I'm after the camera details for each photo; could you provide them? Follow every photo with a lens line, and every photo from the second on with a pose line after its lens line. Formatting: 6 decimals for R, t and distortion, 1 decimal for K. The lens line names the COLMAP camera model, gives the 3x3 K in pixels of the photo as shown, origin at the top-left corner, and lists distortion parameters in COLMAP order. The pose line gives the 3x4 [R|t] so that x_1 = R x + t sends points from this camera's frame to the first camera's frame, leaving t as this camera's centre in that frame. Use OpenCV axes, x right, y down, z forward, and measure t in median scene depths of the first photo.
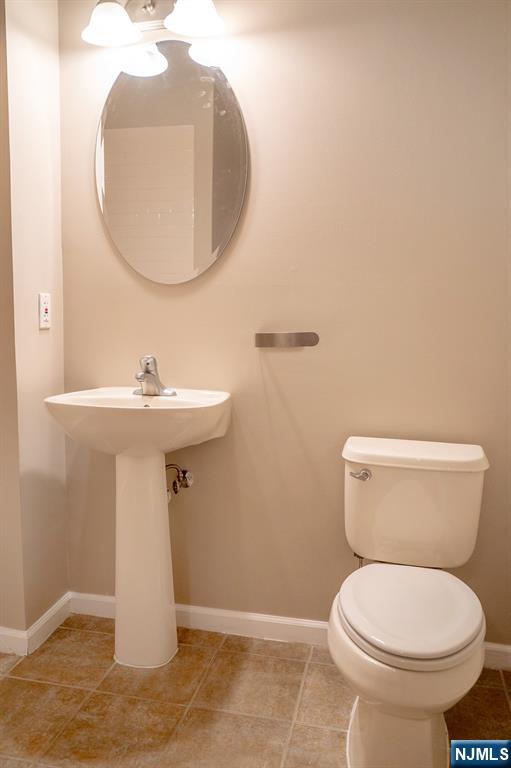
lens RADIAL K [[636.4, 0, 259.1], [0, 636.4, 378.1], [0, 0, 1]] dist [-0.058349, 0.058679]
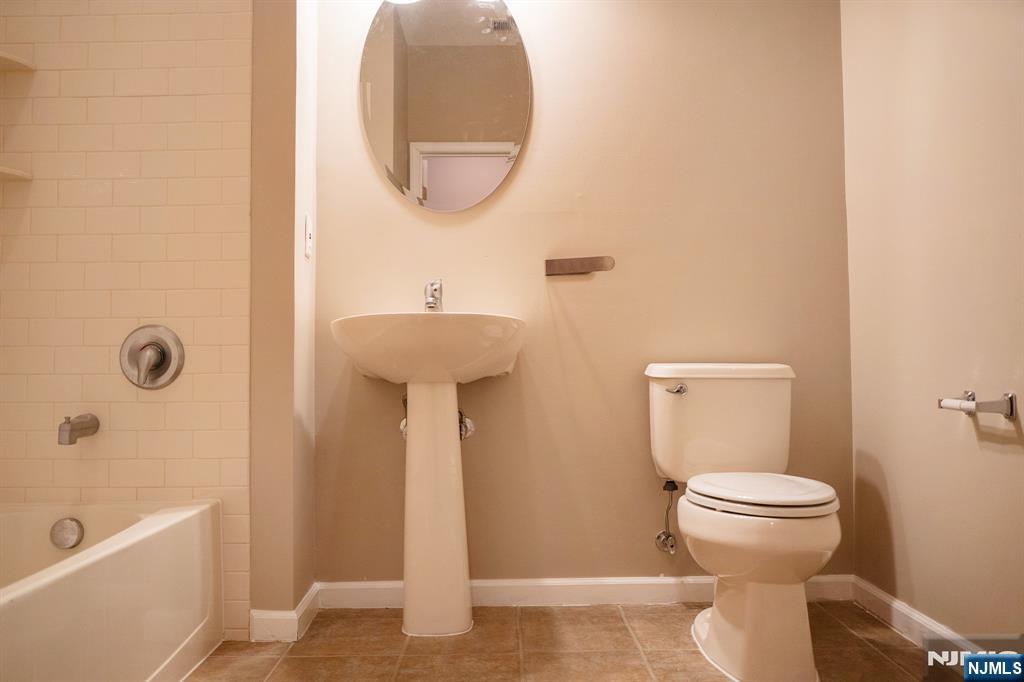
lens RADIAL K [[848.6, 0, 518.5], [0, 848.6, 338.6], [0, 0, 1]] dist [-0.058349, 0.058679]
pose [[0.969288, -0.011330, 0.245667, -0.365717], [0.051213, 0.986338, -0.156571, 0.247919], [-0.240537, 0.164343, 0.956626, -0.183688]]
